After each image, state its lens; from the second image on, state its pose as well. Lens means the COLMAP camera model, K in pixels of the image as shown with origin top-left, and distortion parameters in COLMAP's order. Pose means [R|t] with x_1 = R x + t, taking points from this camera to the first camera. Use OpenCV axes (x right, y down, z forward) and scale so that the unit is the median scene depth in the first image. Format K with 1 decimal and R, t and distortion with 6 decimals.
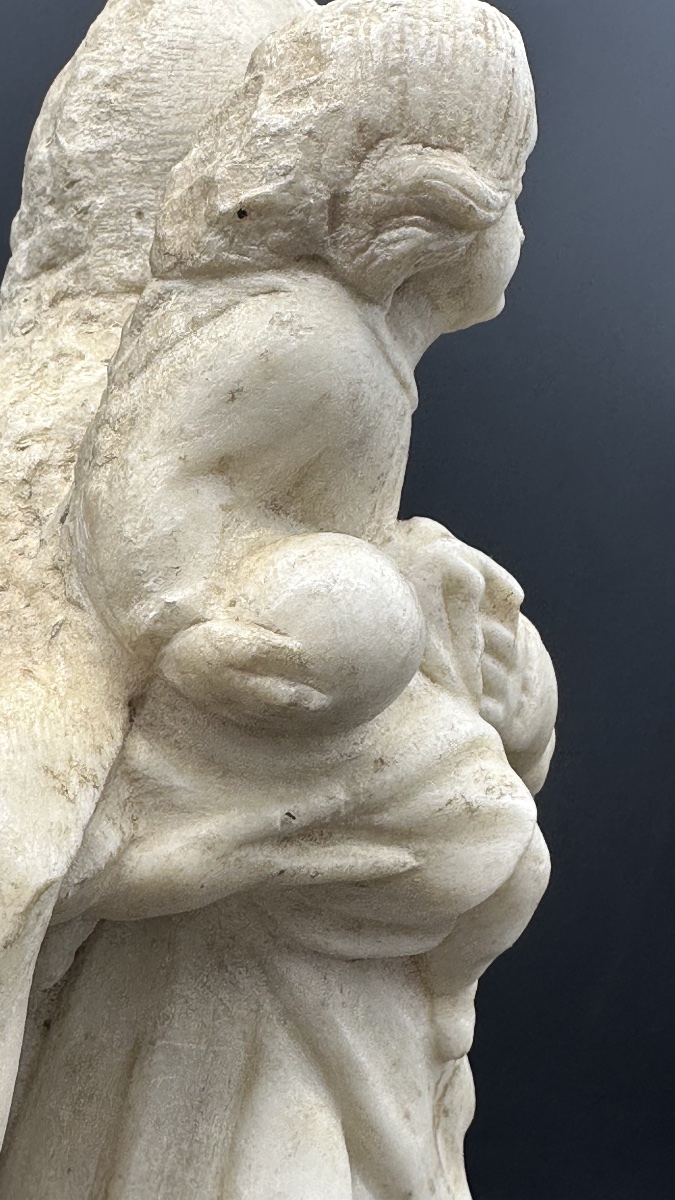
lens RADIAL K [[1541.6, 0, 196.8], [0, 1541.6, 519.9], [0, 0, 1]] dist [-0.007907, 0.004979]
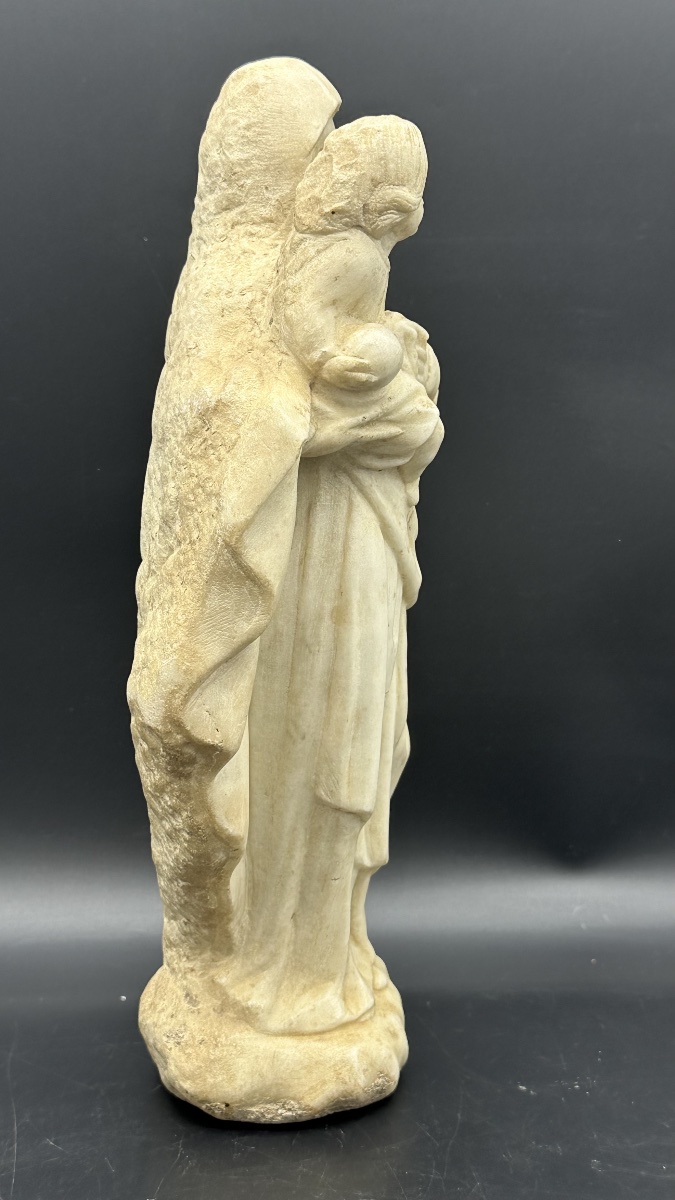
lens RADIAL K [[1557.3, 0, 337.0], [0, 1557.3, 618.8], [0, 0, 1]] dist [0.166360, -0.507027]
pose [[0.976783, -0.113386, 0.181766, -0.574206], [0.065001, 0.965317, 0.252859, -0.202706], [-0.204133, -0.235173, 0.950275, -1.947212]]
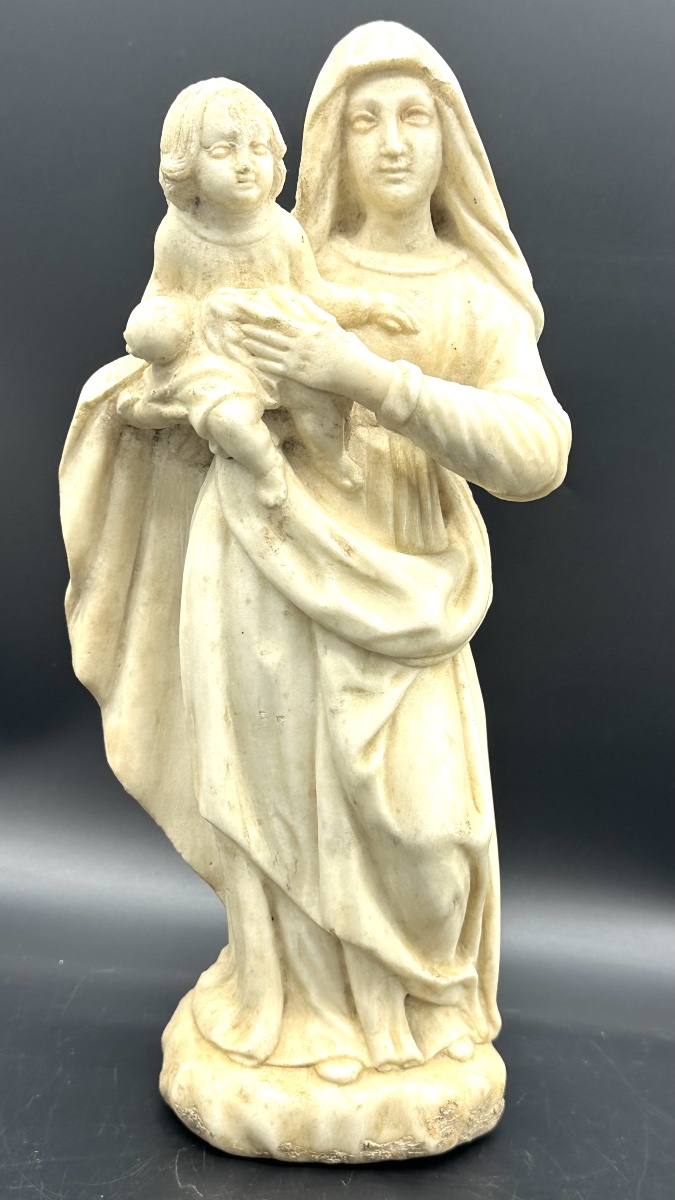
lens RADIAL K [[1567.4, 0, 337.5], [0, 1567.4, 600.0], [0, 0, 1]] dist [0.153207, -0.440395]
pose [[0.237785, 0.097820, -0.966380, 3.013455], [0.017897, 0.994306, 0.105050, 0.263709], [0.971153, -0.042274, 0.234680, 0.568913]]
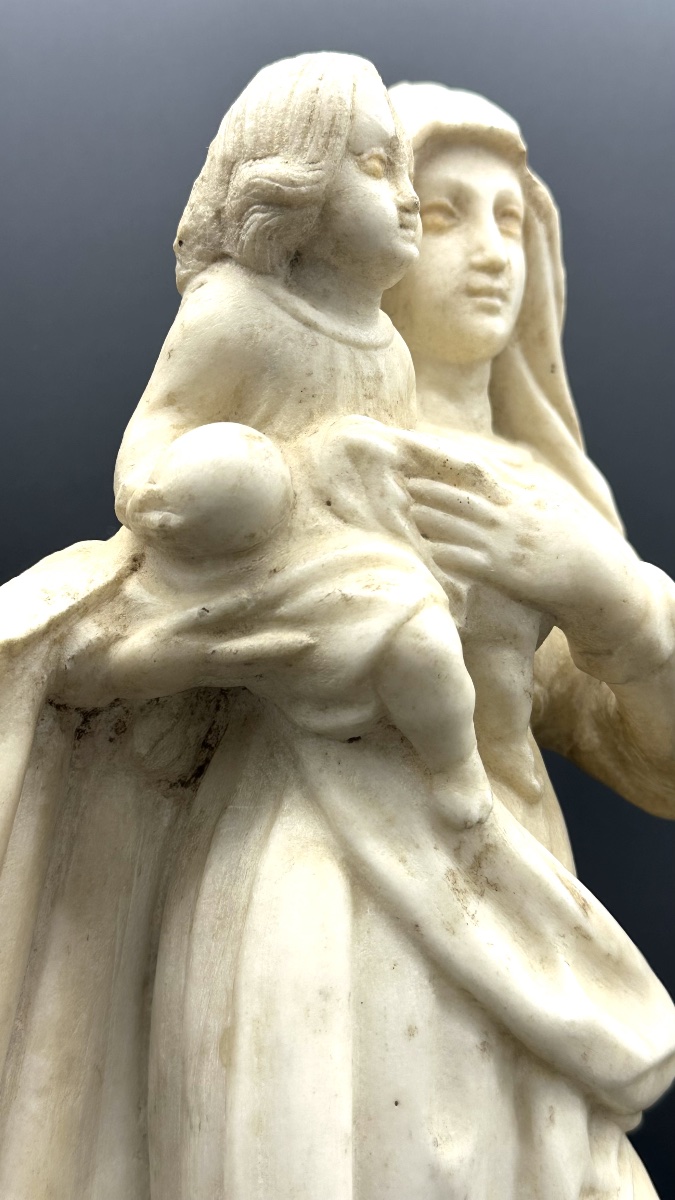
lens RADIAL K [[1567.4, 0, 337.5], [0, 1567.4, 600.0], [0, 0, 1]] dist [0.153207, -0.440395]
pose [[0.766740, -0.178979, -0.616504, 1.038223], [0.083540, 0.980001, -0.180609, 0.441766], [0.636499, 0.086977, 0.766358, -0.083464]]
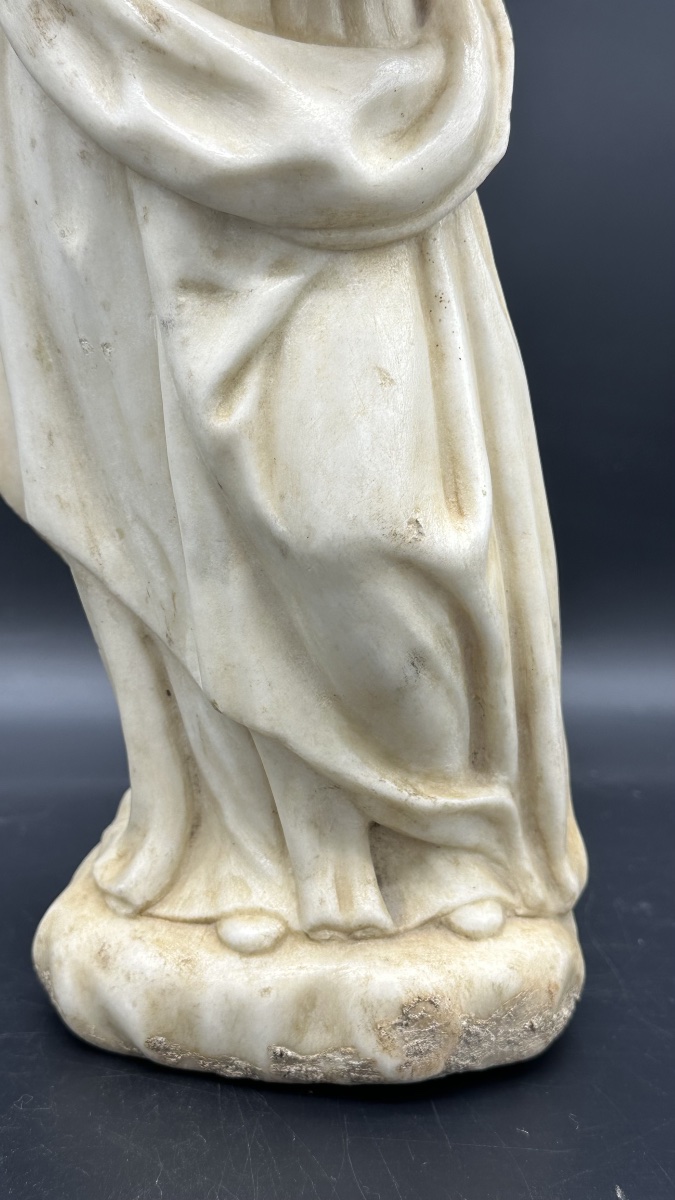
lens RADIAL K [[1557.3, 0, 337.0], [0, 1557.3, 618.8], [0, 0, 1]] dist [0.166360, -0.507027]
pose [[-0.115916, 0.148664, -0.982071, 1.906694], [0.061558, 0.987910, 0.142282, 0.867676], [0.991350, -0.043962, -0.123666, 1.629022]]
